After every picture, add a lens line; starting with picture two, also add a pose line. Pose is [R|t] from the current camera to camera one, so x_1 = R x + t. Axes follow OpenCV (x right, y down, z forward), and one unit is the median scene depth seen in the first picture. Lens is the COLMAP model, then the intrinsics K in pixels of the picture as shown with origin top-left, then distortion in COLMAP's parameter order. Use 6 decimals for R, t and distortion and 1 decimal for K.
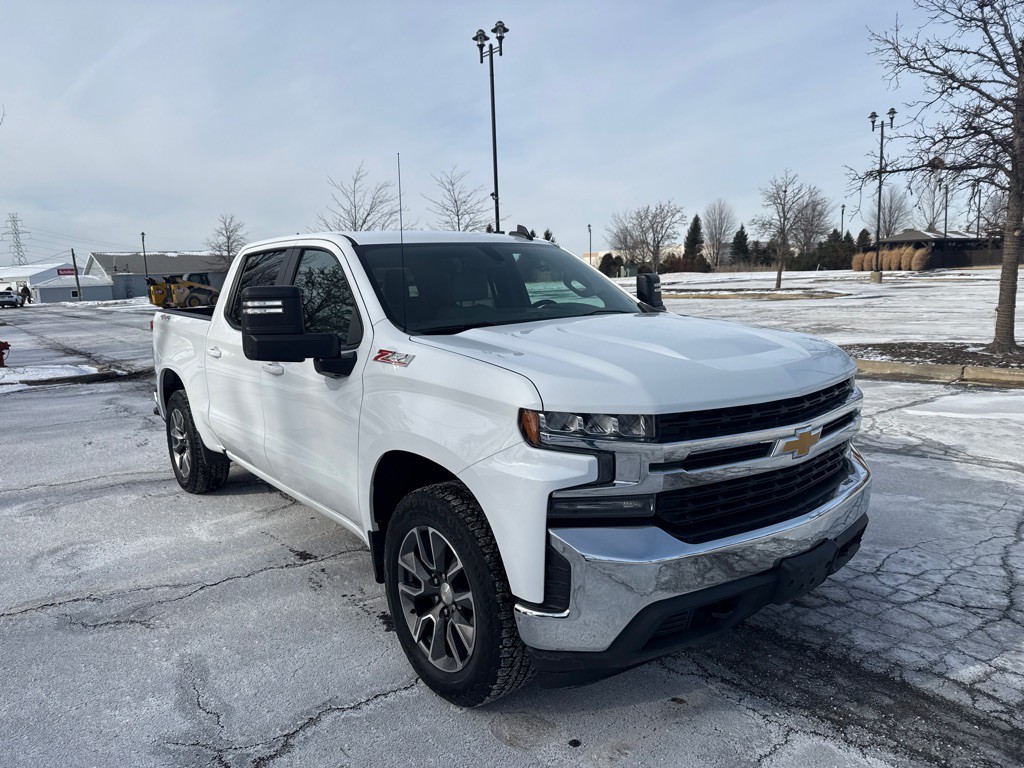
lens RADIAL K [[713.7, 0, 509.2], [0, 713.7, 403.6], [0, 0, 1]] dist [0.021339, -0.024060]
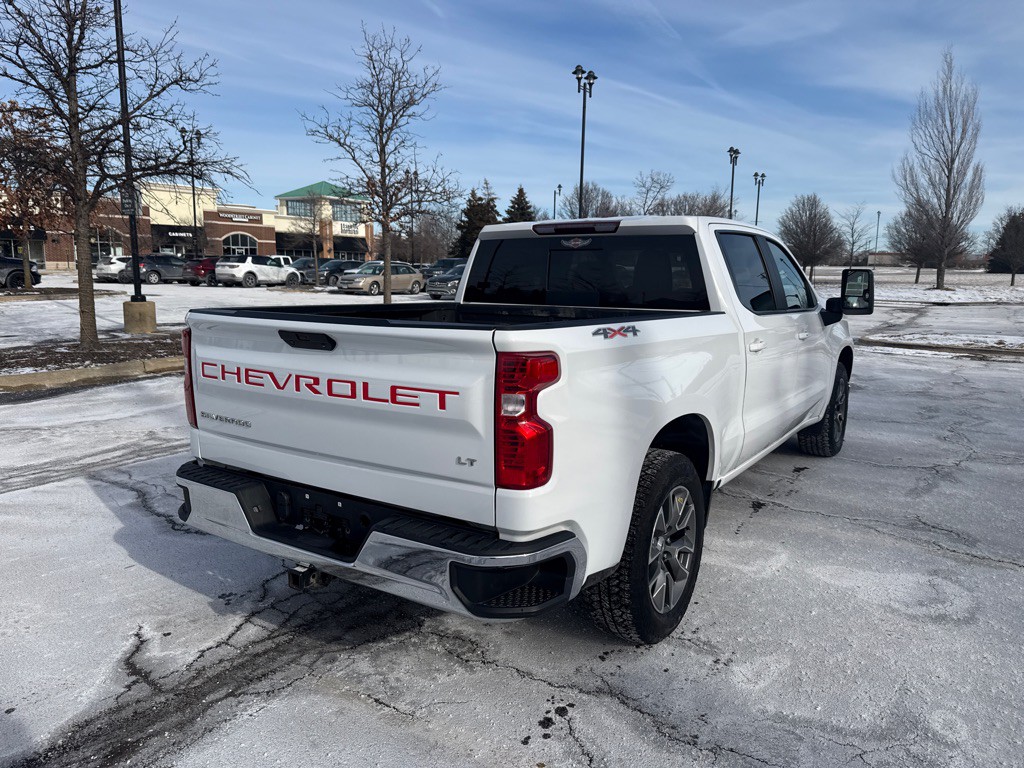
lens RADIAL K [[720.8, 0, 518.6], [0, 720.8, 382.2], [0, 0, 1]] dist [0.017351, -0.023048]
pose [[-0.314272, -0.119675, 0.941760, -1.396279], [0.168035, 0.969346, 0.179255, -0.282977], [-0.934343, 0.214583, -0.284528, 1.867422]]
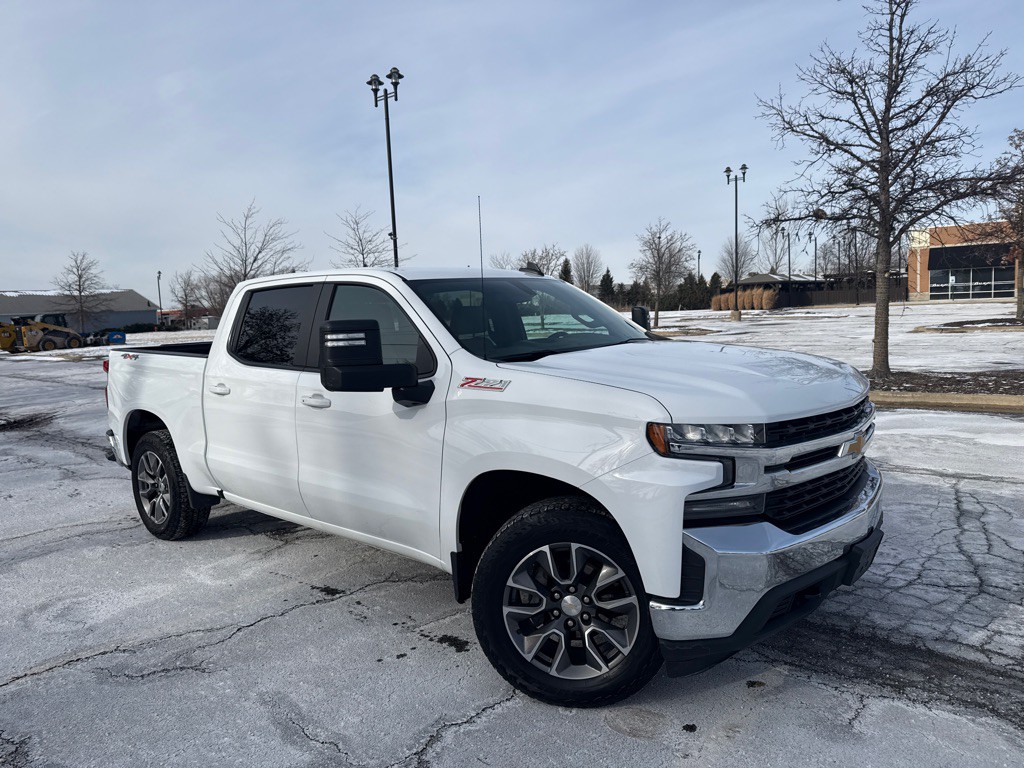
lens RADIAL K [[713.7, 0, 518.7], [0, 713.7, 404.2], [0, 0, 1]] dist [0.021339, -0.024060]
pose [[0.982447, -0.027015, 0.184575, -0.234628], [0.036936, 0.998040, -0.050525, 0.016189], [-0.182848, 0.056455, 0.981519, -0.037944]]
